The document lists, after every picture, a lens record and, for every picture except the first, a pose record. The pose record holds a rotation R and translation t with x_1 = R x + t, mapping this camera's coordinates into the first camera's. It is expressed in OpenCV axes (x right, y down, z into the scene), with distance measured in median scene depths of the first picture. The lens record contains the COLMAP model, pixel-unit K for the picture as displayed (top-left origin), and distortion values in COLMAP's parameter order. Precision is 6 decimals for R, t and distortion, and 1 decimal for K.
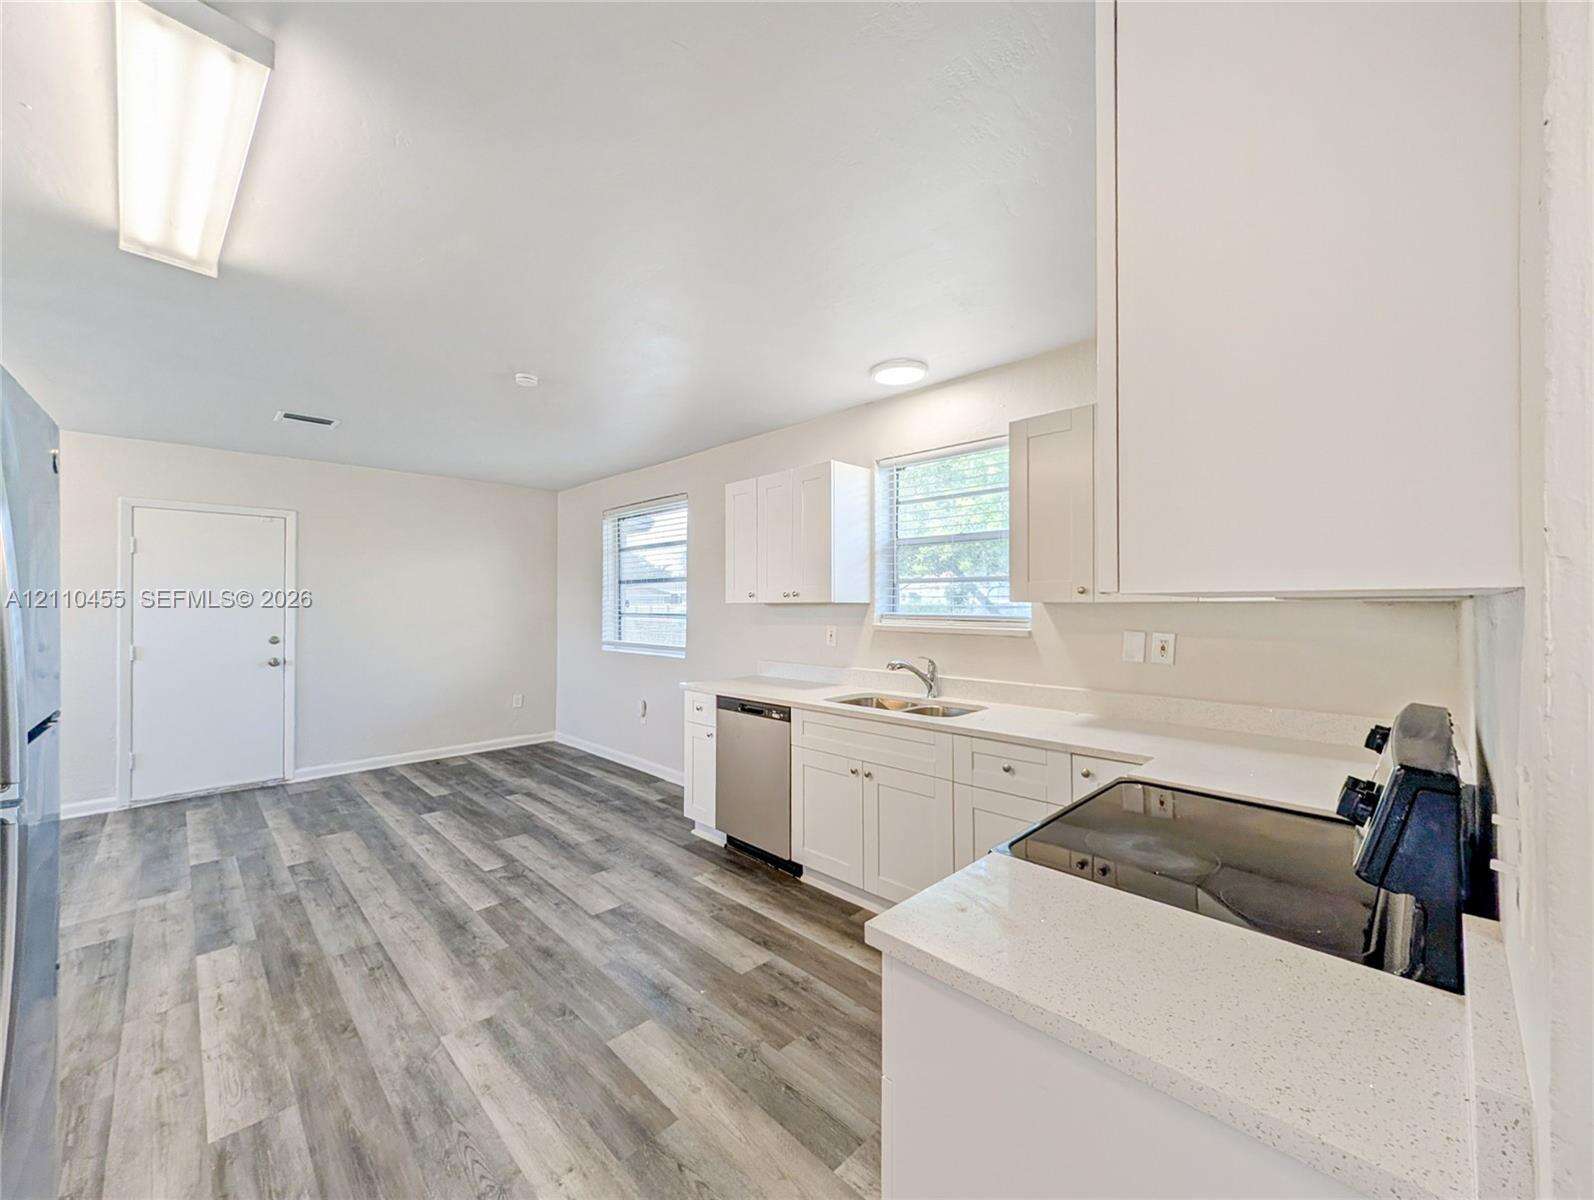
lens RADIAL K [[630.9, 0, 792.7], [0, 630.9, 603.3], [0, 0, 1]] dist [0.010844, 0.000189]
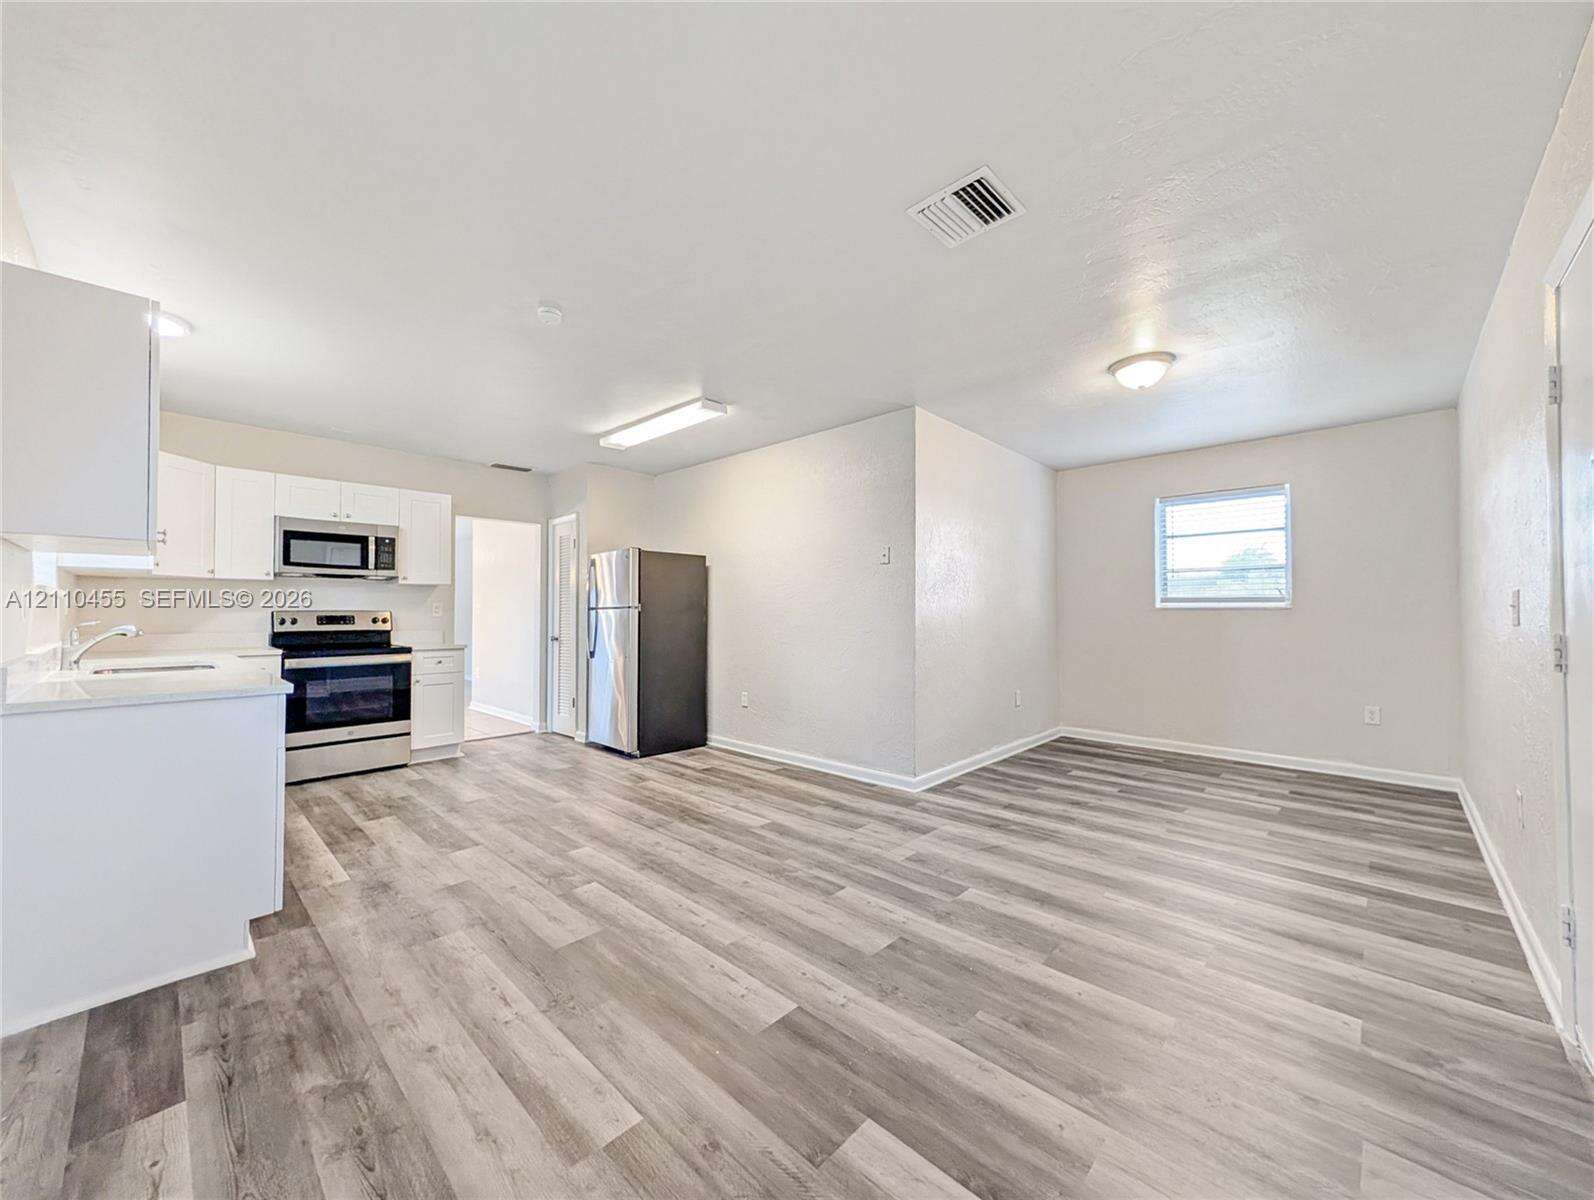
lens RADIAL K [[622.2, 0, 797.0], [0, 622.2, 600.0], [0, 0, 1]] dist [0.009041, 0.000184]
pose [[-0.999539, -0.000590, -0.030371, -0.778499], [0.000039, 0.999785, -0.020715, 0.073797], [0.030377, -0.020707, -0.999324, 1.970941]]
